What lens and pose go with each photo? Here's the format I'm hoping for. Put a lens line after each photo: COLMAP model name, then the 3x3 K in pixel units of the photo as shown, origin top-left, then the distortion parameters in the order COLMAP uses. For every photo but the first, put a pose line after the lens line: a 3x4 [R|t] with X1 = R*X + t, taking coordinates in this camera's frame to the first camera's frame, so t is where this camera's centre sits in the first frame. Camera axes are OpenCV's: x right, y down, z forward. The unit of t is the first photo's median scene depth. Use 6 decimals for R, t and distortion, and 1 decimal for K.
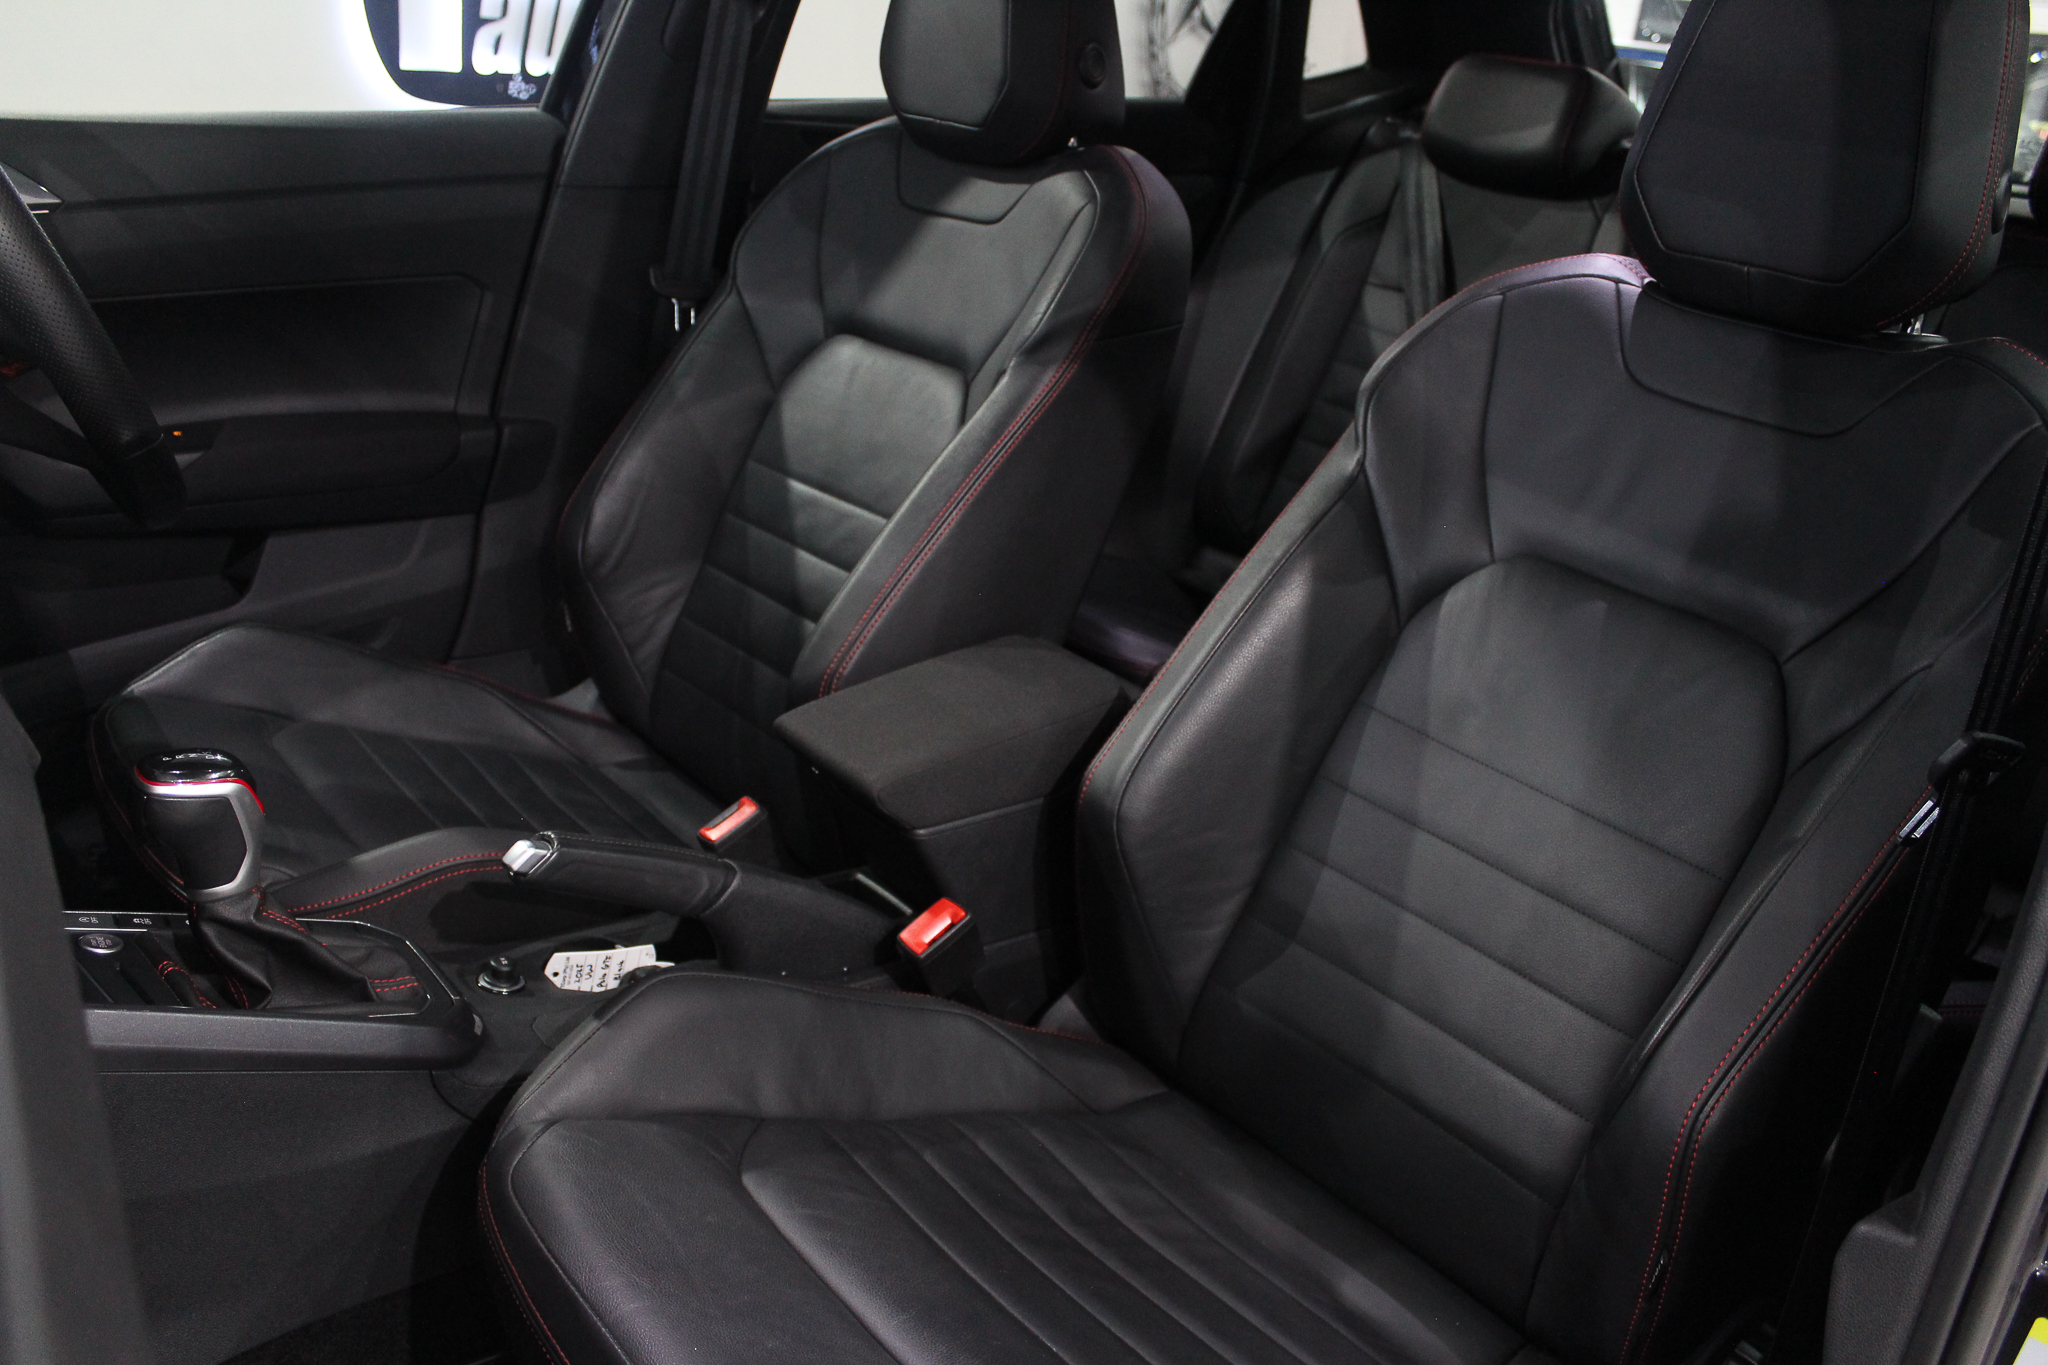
lens RADIAL K [[1663.8, 0, 1024.0], [0, 1663.8, 682.5], [0, 0, 1]] dist [-0.206591, 0.234903]
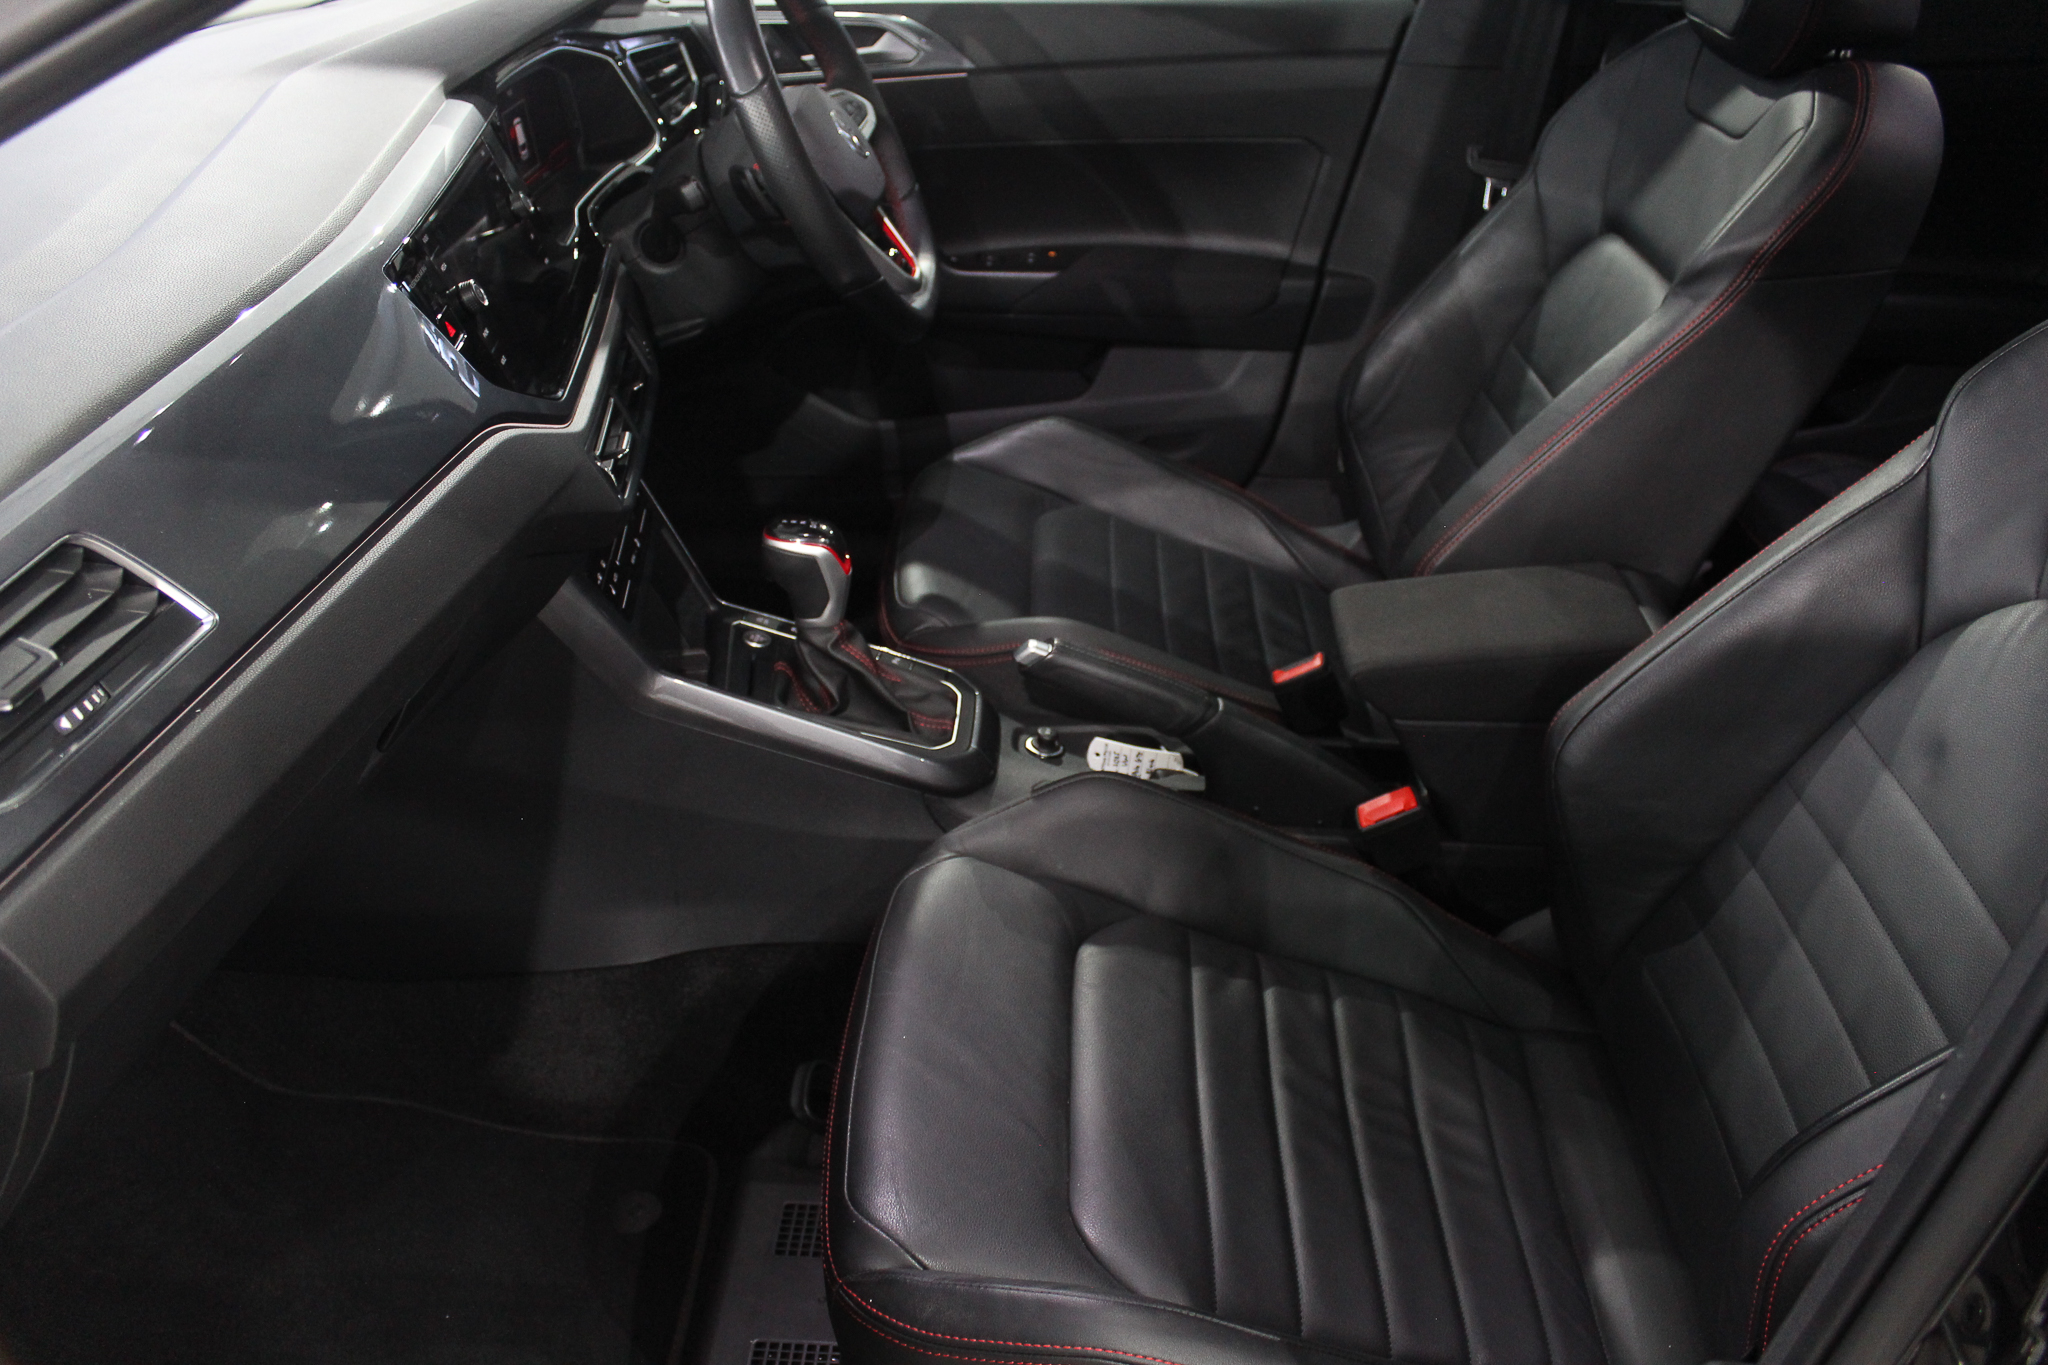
lens RADIAL K [[1663.8, 0, 1024.0], [0, 1663.8, 682.5], [0, 0, 1]] dist [-0.206591, 0.234903]
pose [[0.751382, 0.253221, -0.609347, 0.331114], [-0.175757, 0.966880, 0.185072, -0.074545], [0.636030, -0.031963, 0.771002, 0.005060]]
